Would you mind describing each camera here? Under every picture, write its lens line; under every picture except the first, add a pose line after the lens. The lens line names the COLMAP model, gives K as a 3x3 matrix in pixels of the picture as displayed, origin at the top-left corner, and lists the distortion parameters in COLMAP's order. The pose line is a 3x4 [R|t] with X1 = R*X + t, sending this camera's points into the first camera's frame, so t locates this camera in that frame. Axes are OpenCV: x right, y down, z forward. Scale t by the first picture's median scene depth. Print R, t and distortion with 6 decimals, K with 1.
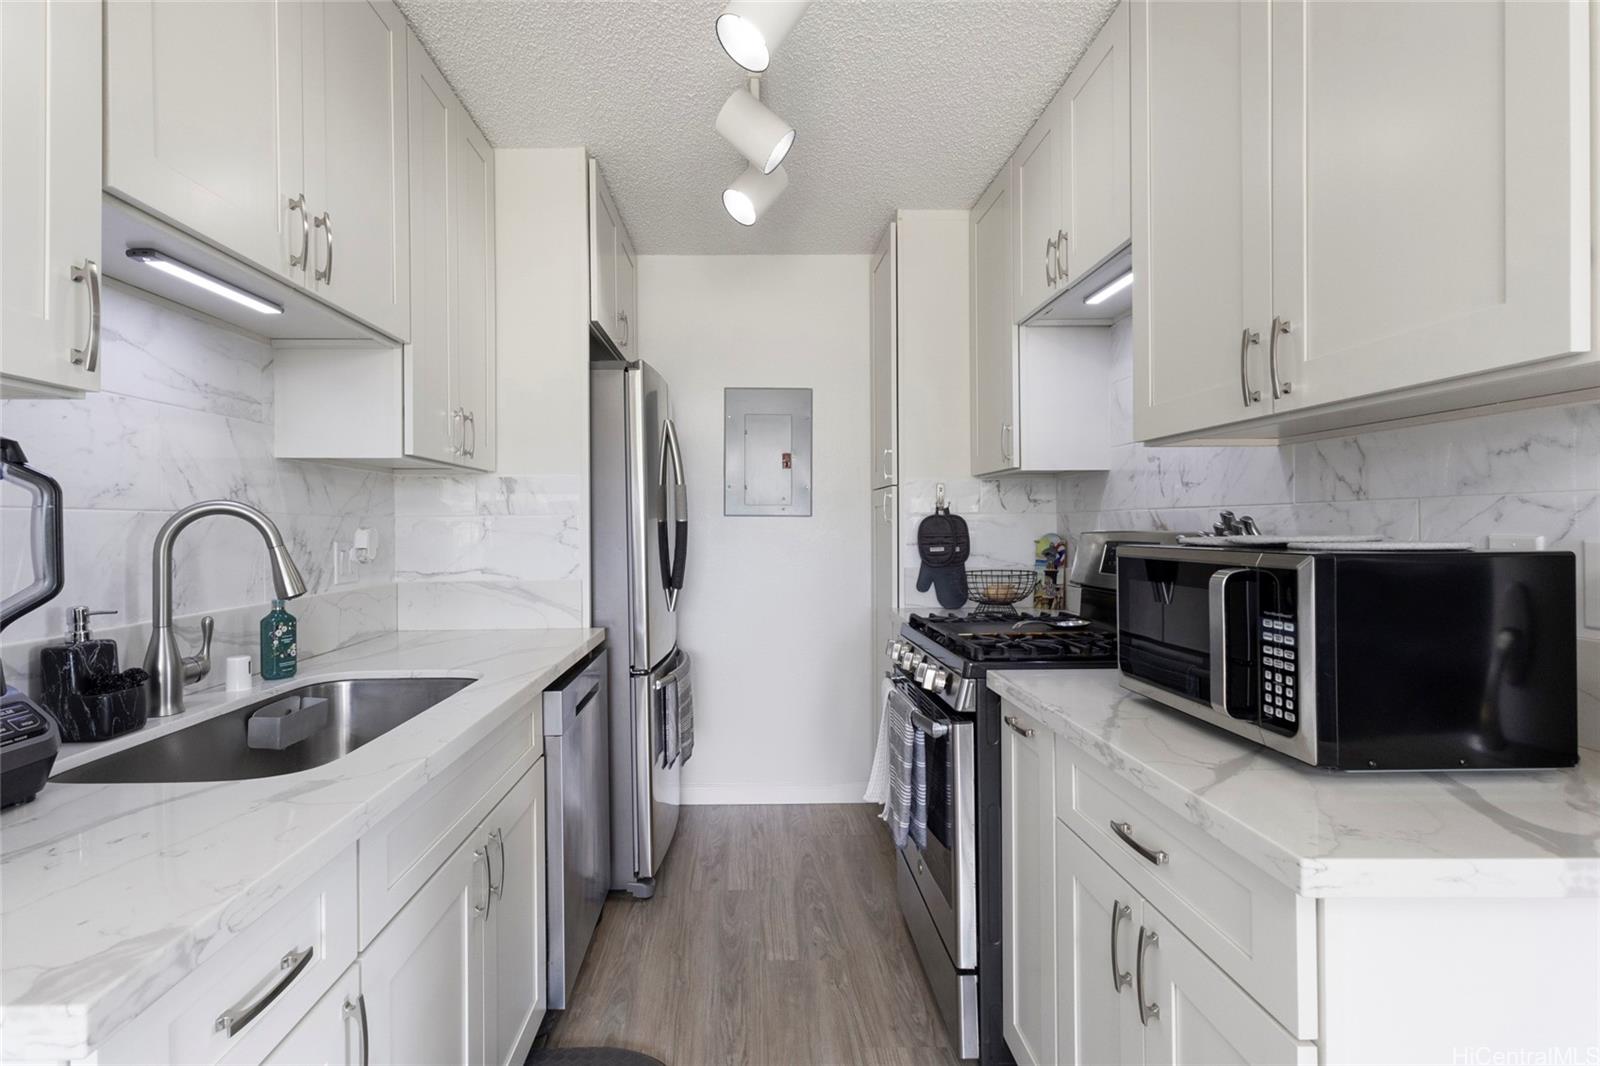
lens RADIAL K [[754.4, 0, 800.0], [0, 754.4, 533.0], [0, 0, 1]] dist [0.001235, 0.000209]
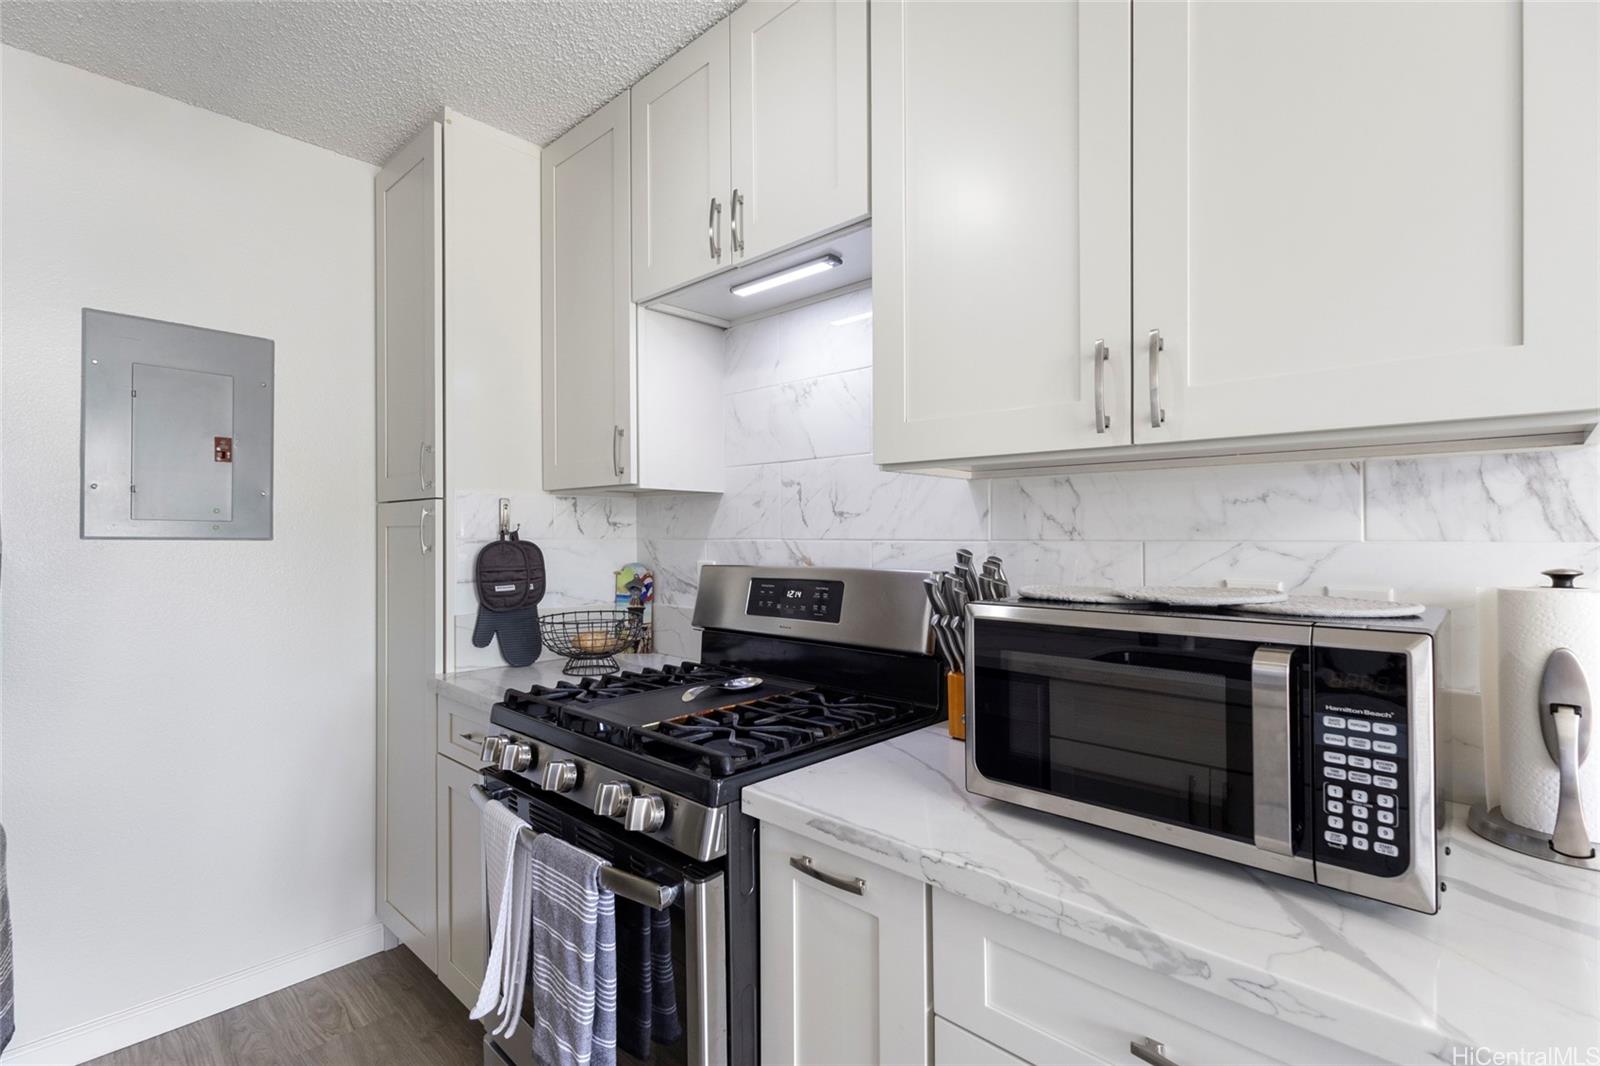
lens RADIAL K [[729.3, 0, 801.8], [0, 729.3, 539.1], [0, 0, 1]] dist [0.005958, 0.000586]
pose [[0.733555, 0.006594, 0.679599, -0.139819], [0.000441, 0.999948, -0.010178, -0.029187], [-0.679630, 0.007766, 0.733514, 0.440206]]
